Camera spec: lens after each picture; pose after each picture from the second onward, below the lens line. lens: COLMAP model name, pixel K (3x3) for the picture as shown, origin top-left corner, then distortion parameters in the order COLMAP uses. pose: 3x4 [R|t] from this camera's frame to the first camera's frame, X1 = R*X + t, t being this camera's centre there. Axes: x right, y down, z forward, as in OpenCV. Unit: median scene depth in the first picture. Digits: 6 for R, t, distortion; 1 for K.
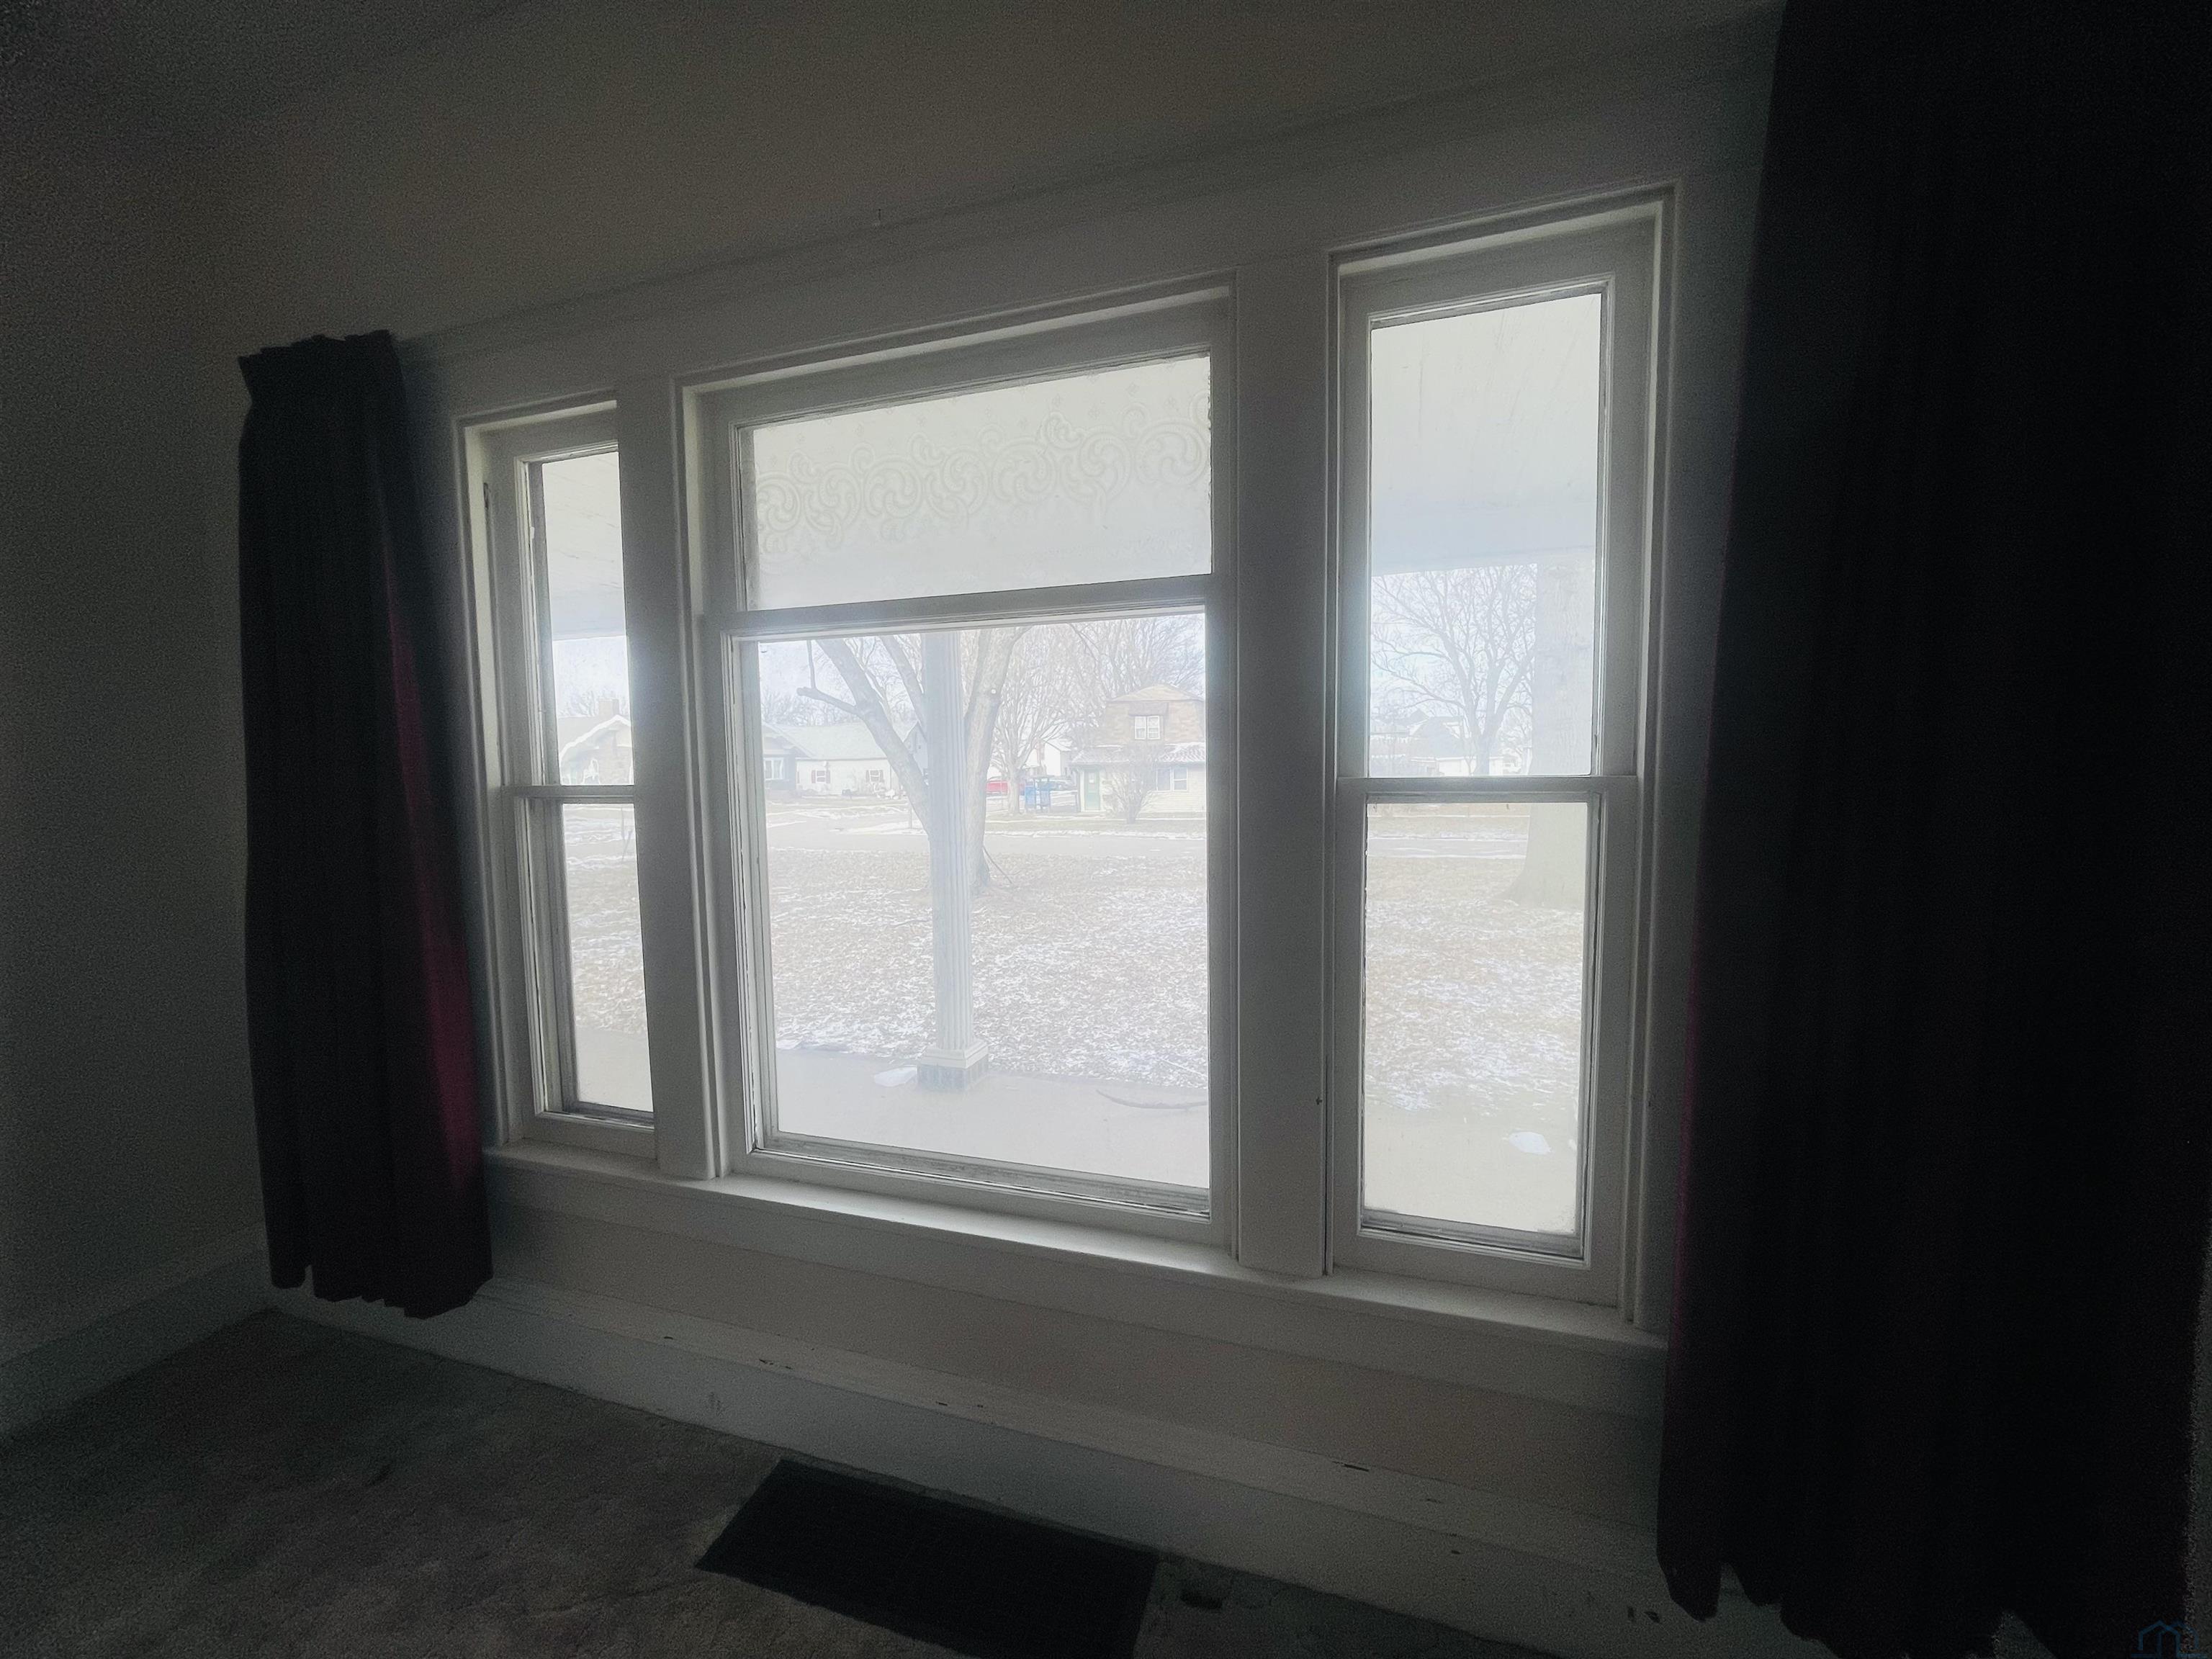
lens RADIAL K [[888.2, 0, 1106.0], [0, 888.2, 829.5], [0, 0, 1]] dist [-0.002266, -0.000127]
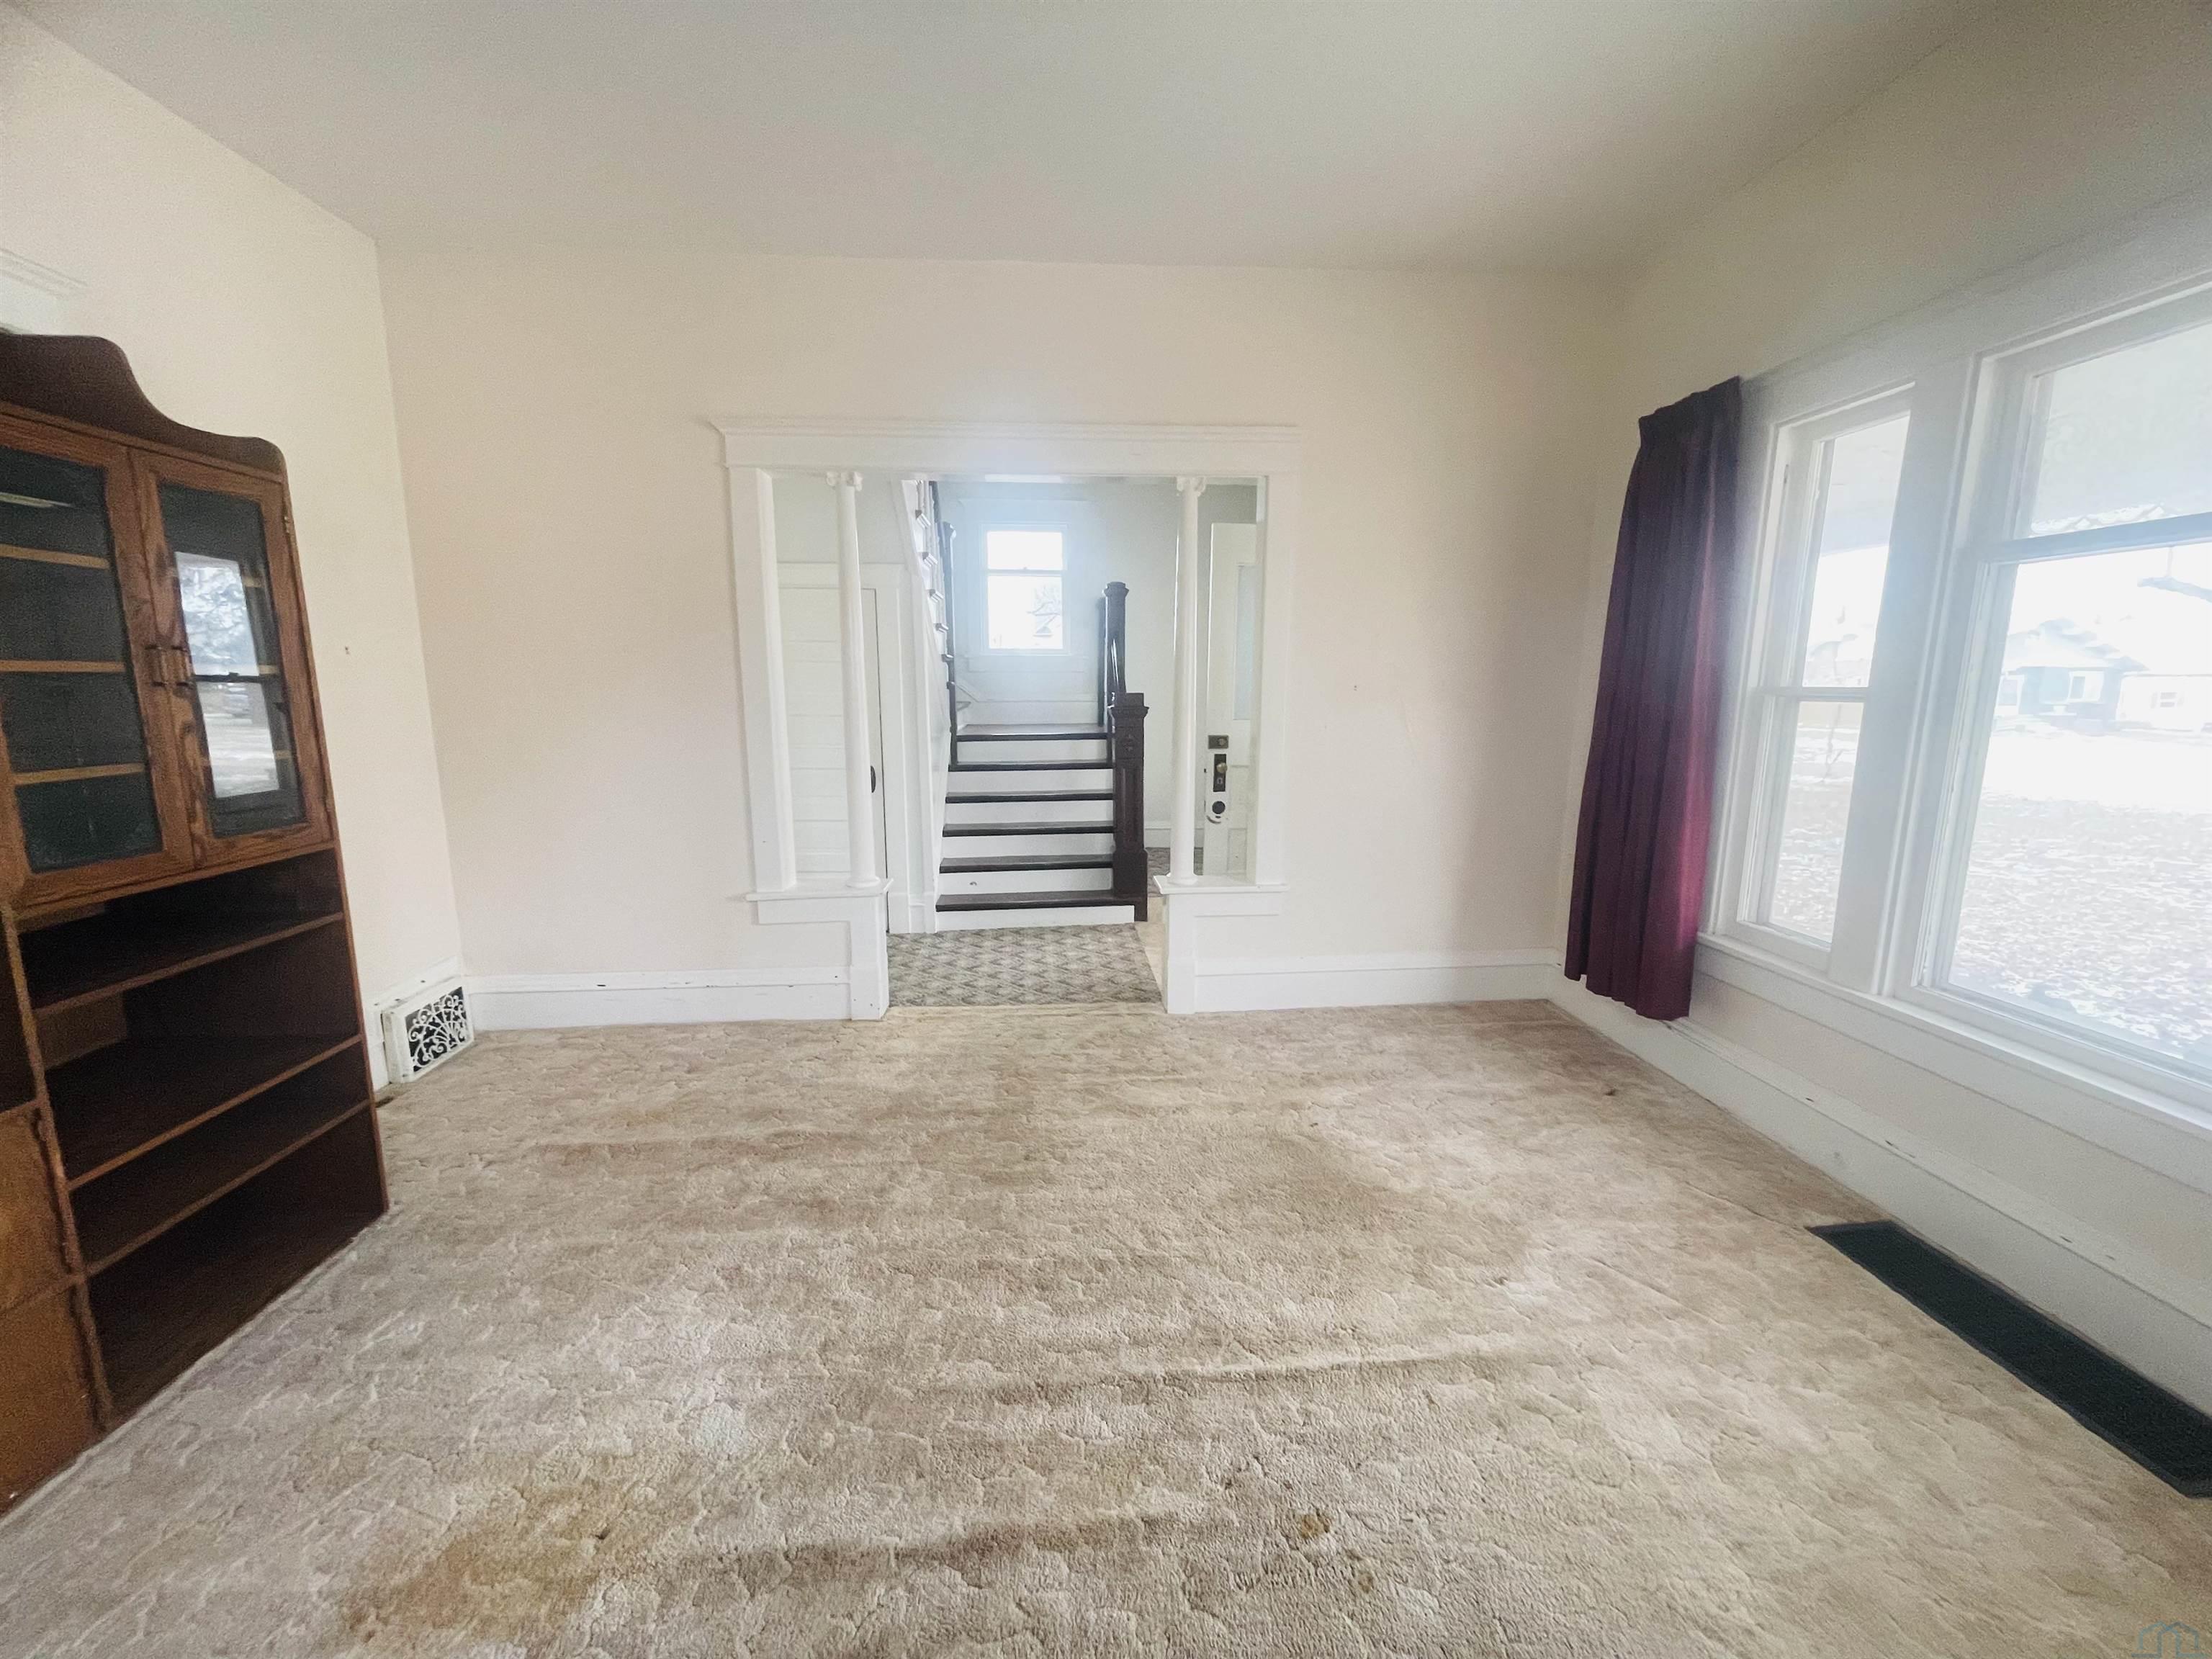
lens RADIAL K [[888.2, 0, 1106.0], [0, 888.2, 829.5], [0, 0, 1]] dist [-0.002266, -0.000127]
pose [[0.377535, 0.169383, -0.910372, 0.260445], [-0.080125, 0.985416, 0.150117, 0.048375], [0.922522, 0.016269, 0.385601, -0.518269]]
